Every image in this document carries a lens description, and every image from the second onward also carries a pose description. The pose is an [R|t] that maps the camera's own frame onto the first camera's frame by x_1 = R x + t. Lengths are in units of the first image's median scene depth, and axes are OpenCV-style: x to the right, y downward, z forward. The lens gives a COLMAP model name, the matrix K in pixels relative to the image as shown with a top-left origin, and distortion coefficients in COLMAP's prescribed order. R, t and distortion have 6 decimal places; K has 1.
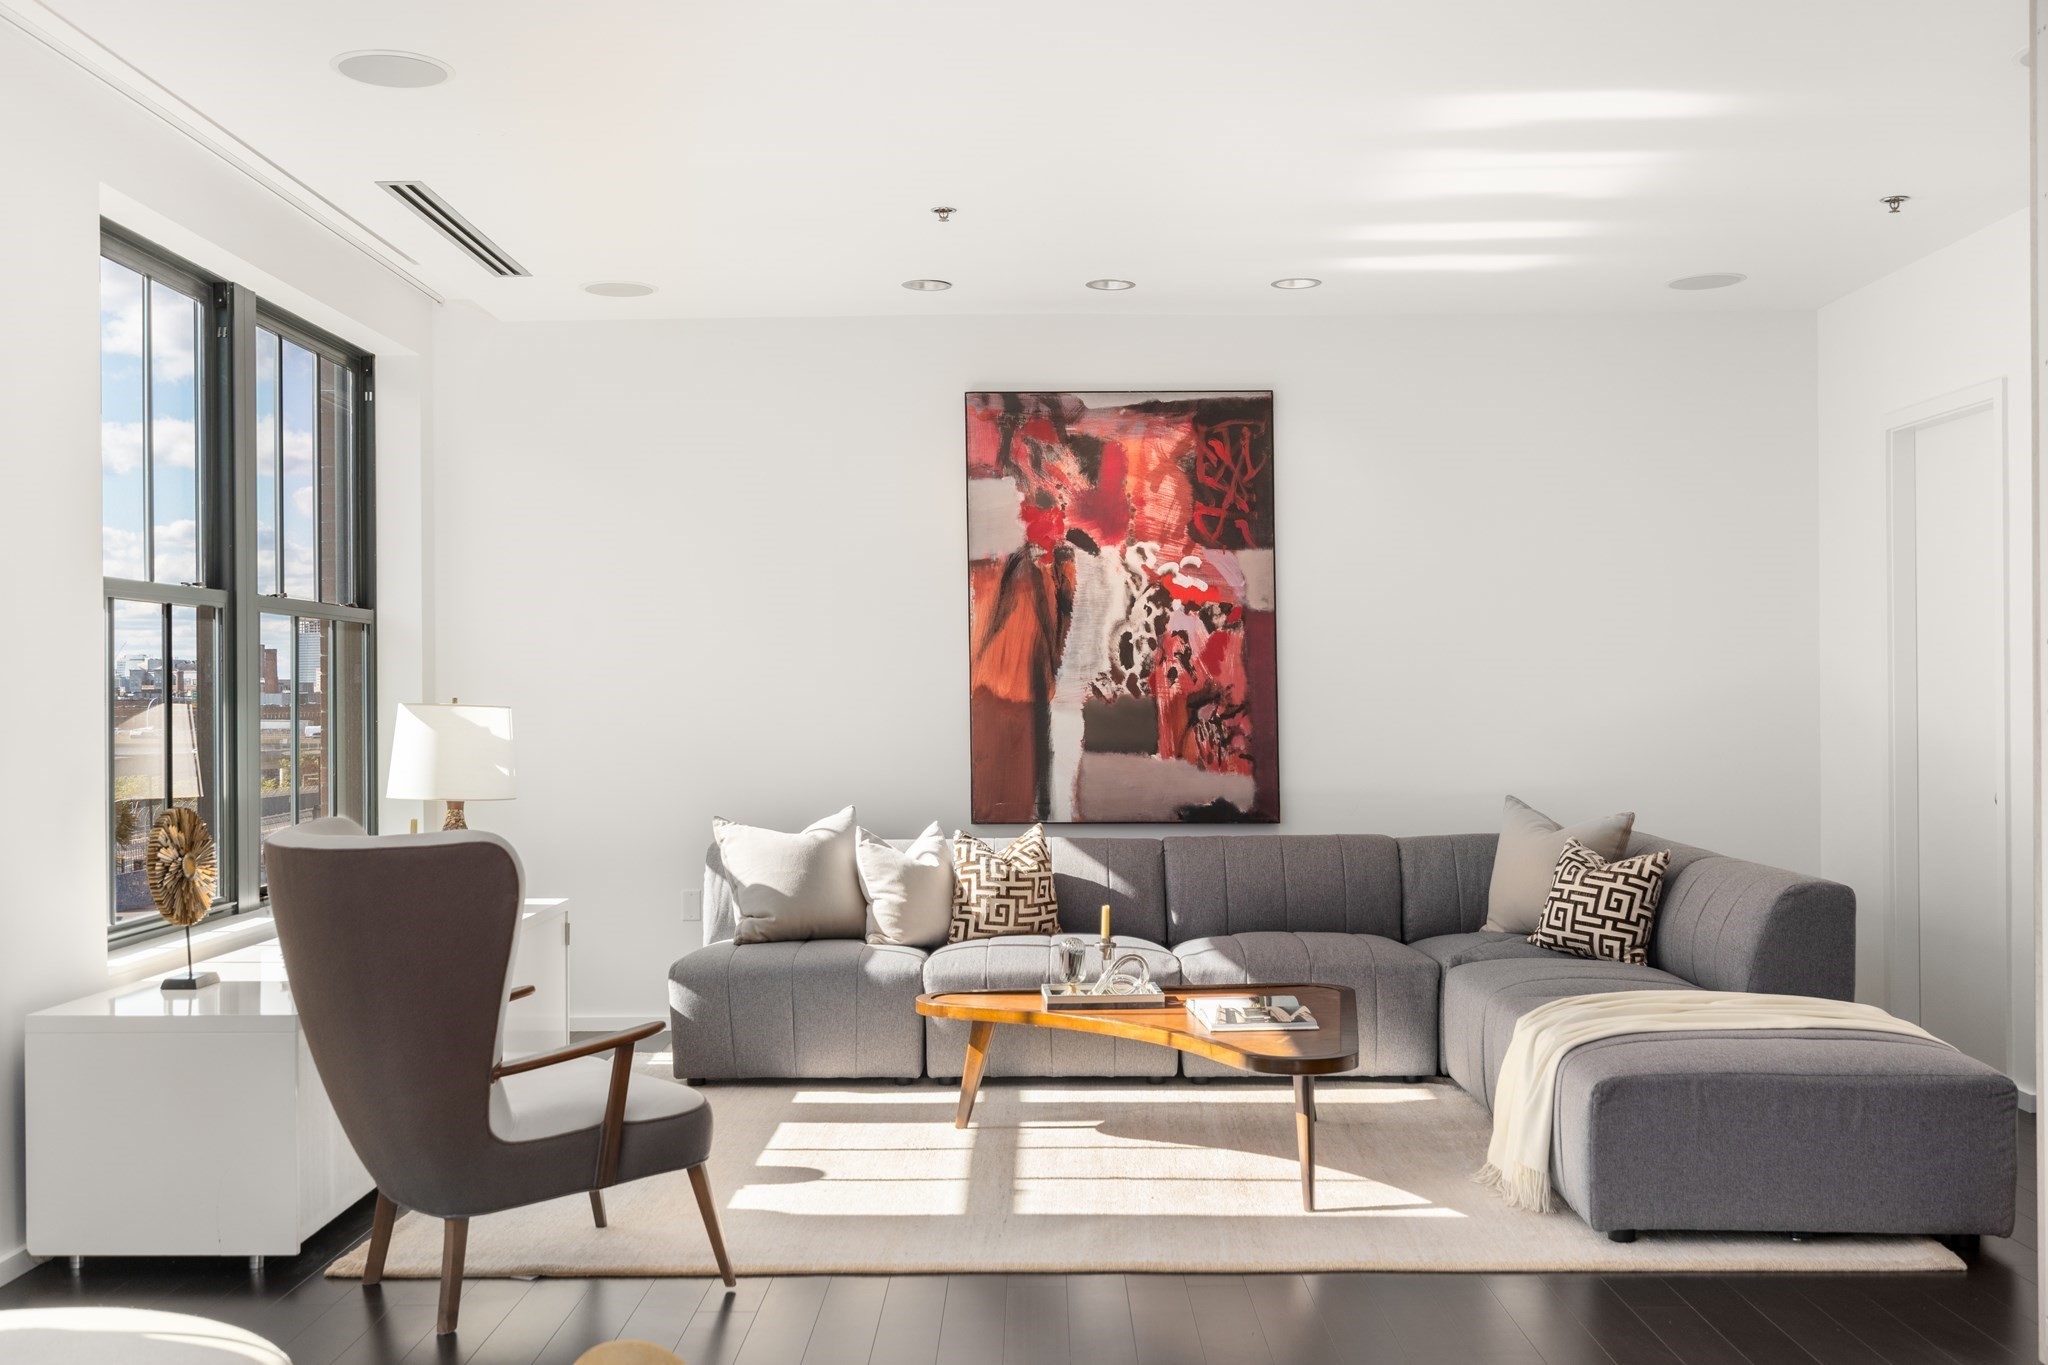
lens RADIAL K [[2031.6, 0, 1023.4], [0, 2031.6, 687.7], [0, 0, 1]] dist [-0.002206, 0.000000]
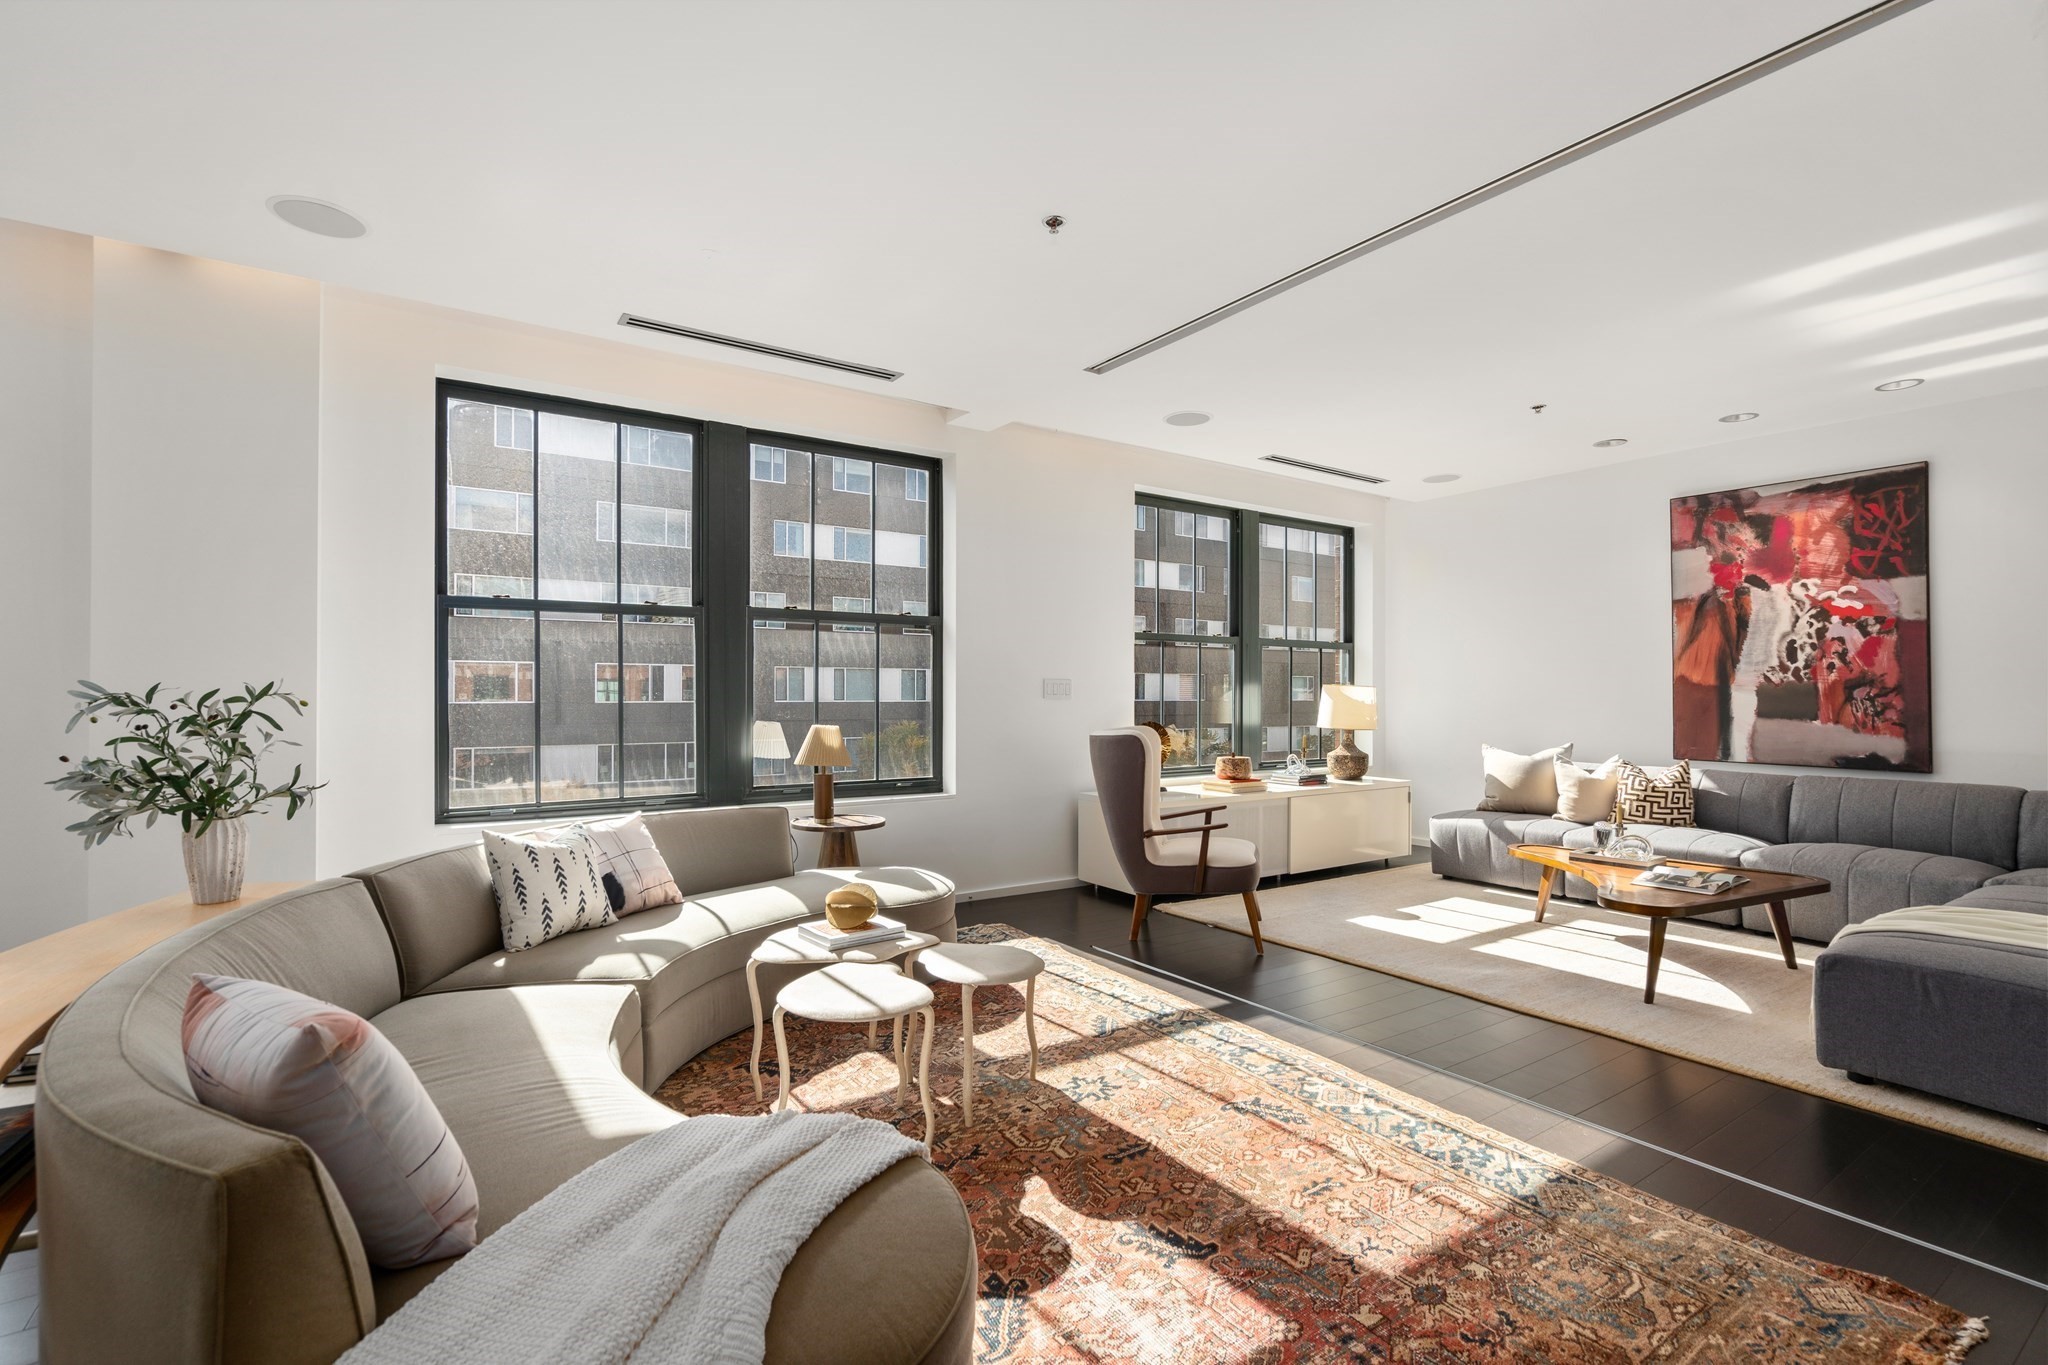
lens RADIAL K [[944.9, 0, 1032.1], [0, 944.9, 684.5], [0, 0, 1]] dist [0.002101, -0.002300]
pose [[0.557417, -0.003049, -0.830227, 0.320473], [-0.005151, 0.999961, -0.007130, 0.014178], [0.830217, 0.008251, 0.557379, 0.135895]]
